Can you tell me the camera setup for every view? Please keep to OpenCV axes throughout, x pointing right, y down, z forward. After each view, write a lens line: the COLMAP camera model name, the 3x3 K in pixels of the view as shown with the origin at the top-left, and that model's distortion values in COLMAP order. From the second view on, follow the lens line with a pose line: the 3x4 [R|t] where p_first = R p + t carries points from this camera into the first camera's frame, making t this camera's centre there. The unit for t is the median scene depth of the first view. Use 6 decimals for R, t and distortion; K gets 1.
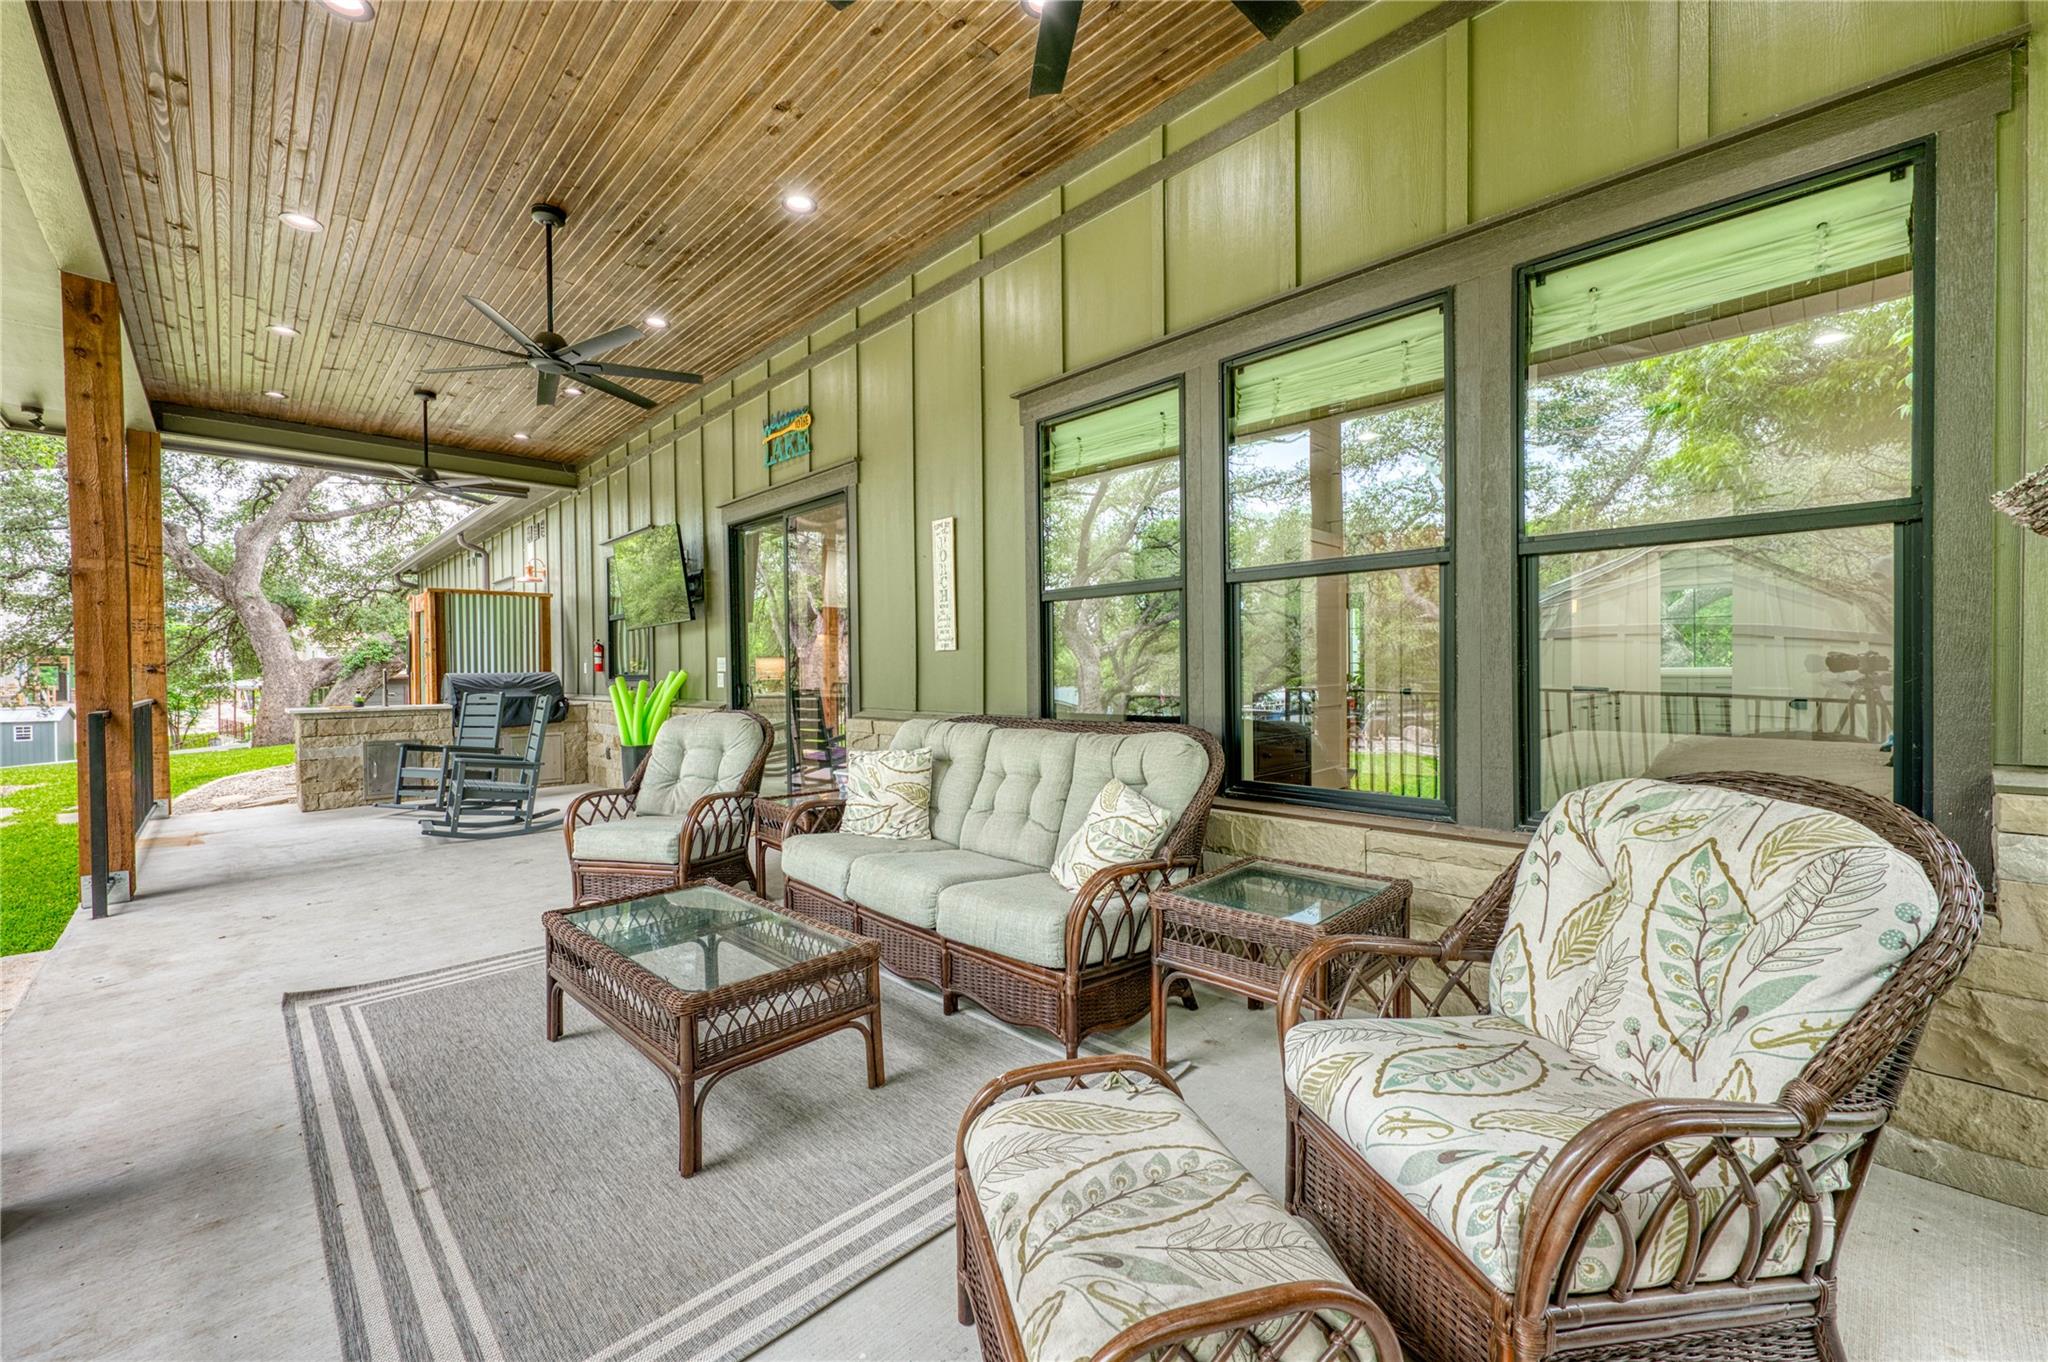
lens RADIAL K [[804.7, 0, 1016.2], [0, 804.7, 680.9], [0, 0, 1]] dist [-0.000437, 0.000504]
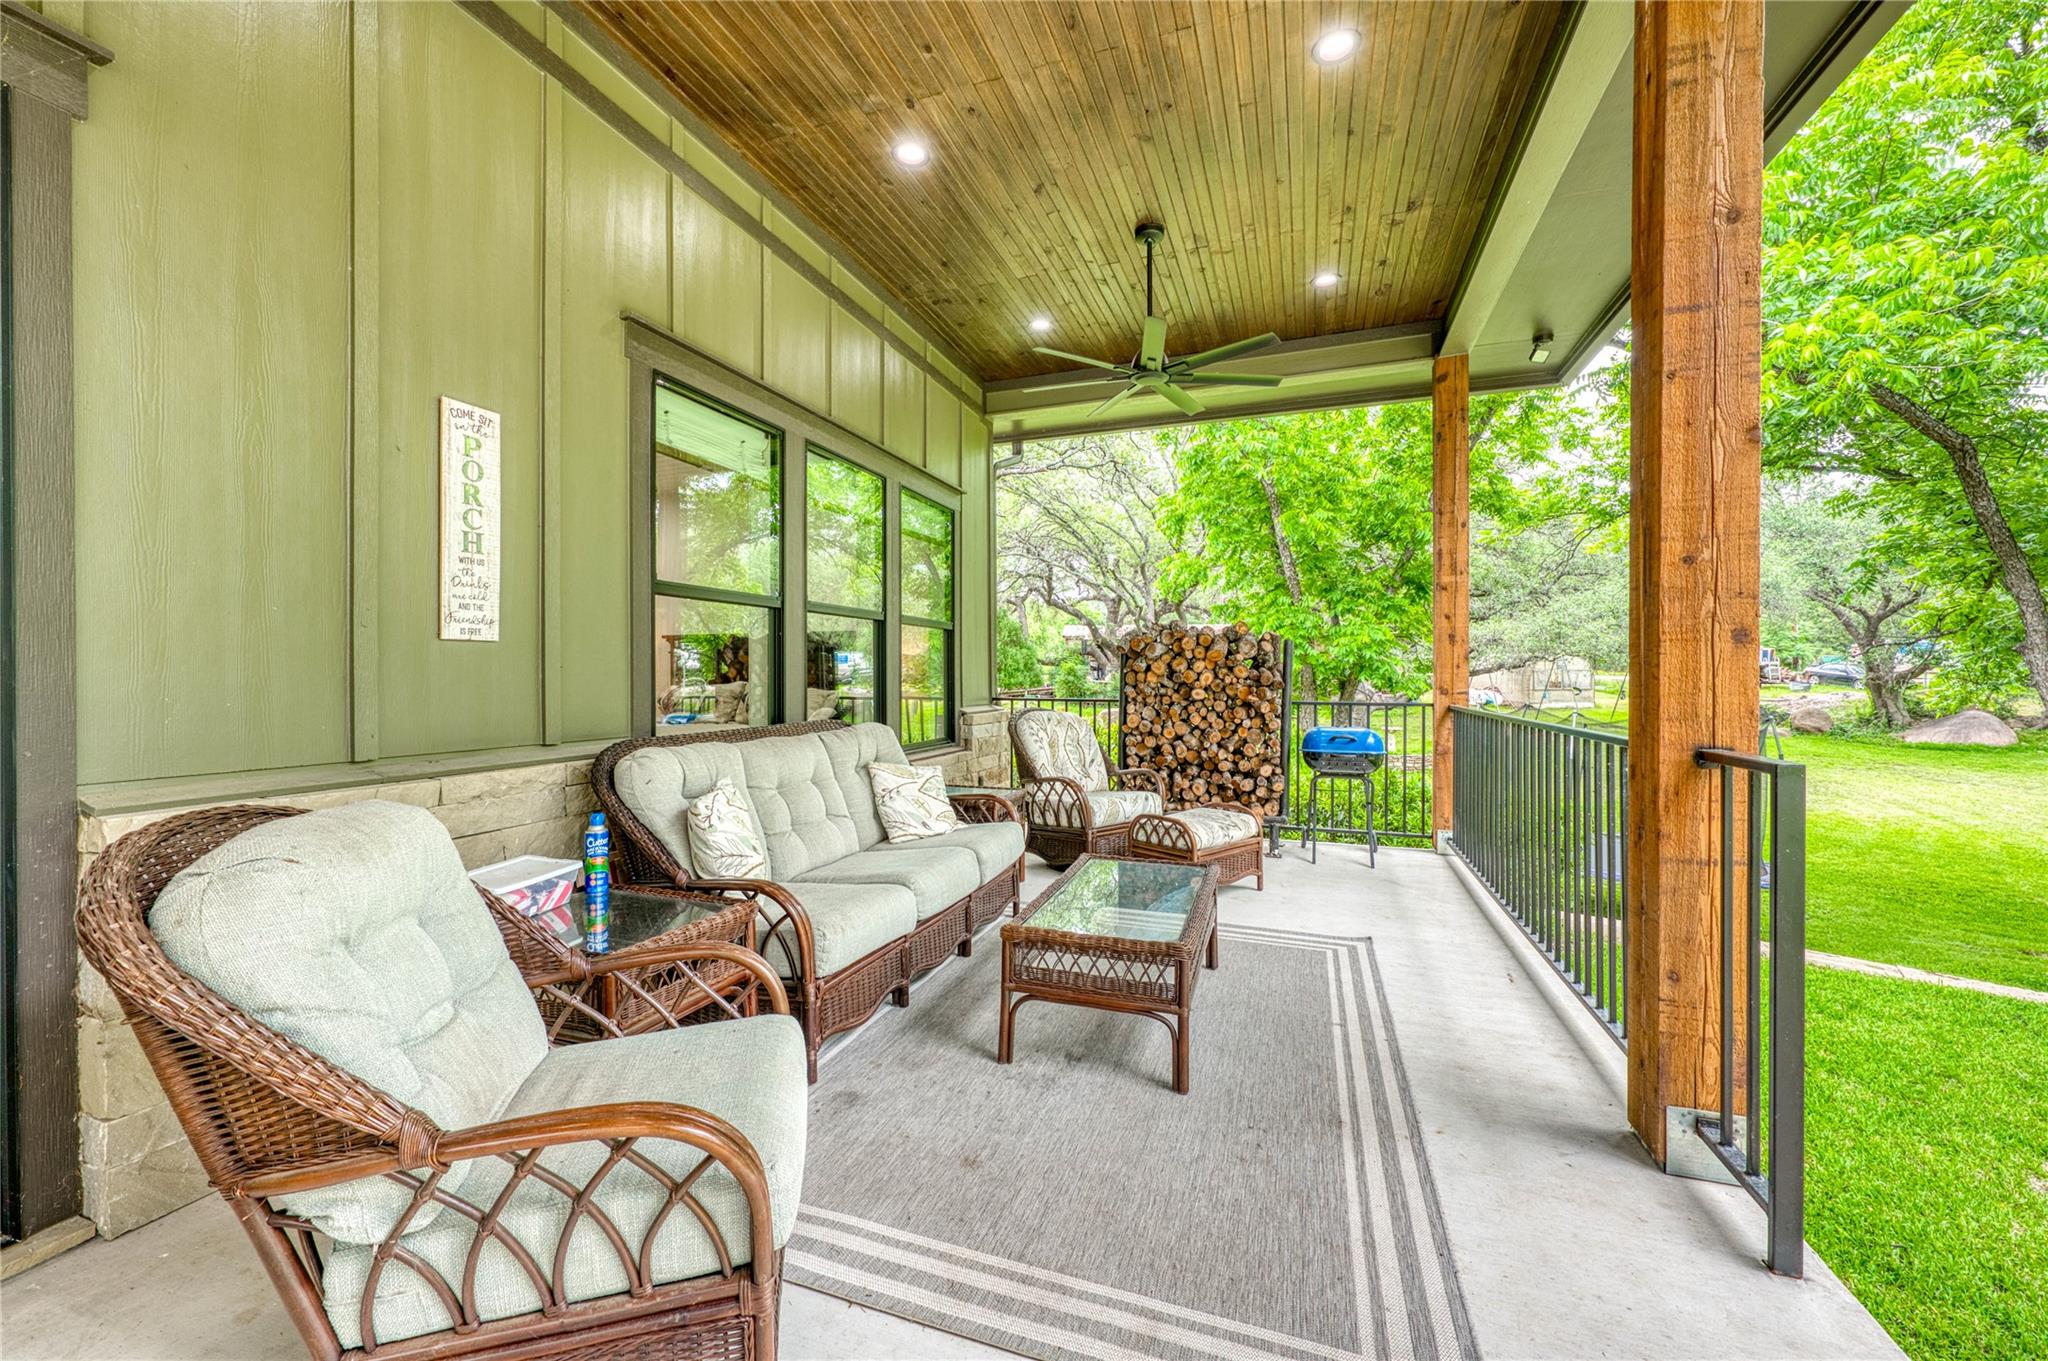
lens RADIAL K [[804.7, 0, 1016.2], [0, 804.7, 680.4], [0, 0, 1]] dist [-0.000437, 0.000504]
pose [[-0.436602, 0.000467, 0.899655, -1.516519], [0.013331, 0.999893, 0.005950, -0.016547], [-0.899556, 0.014591, -0.436562, 1.817631]]
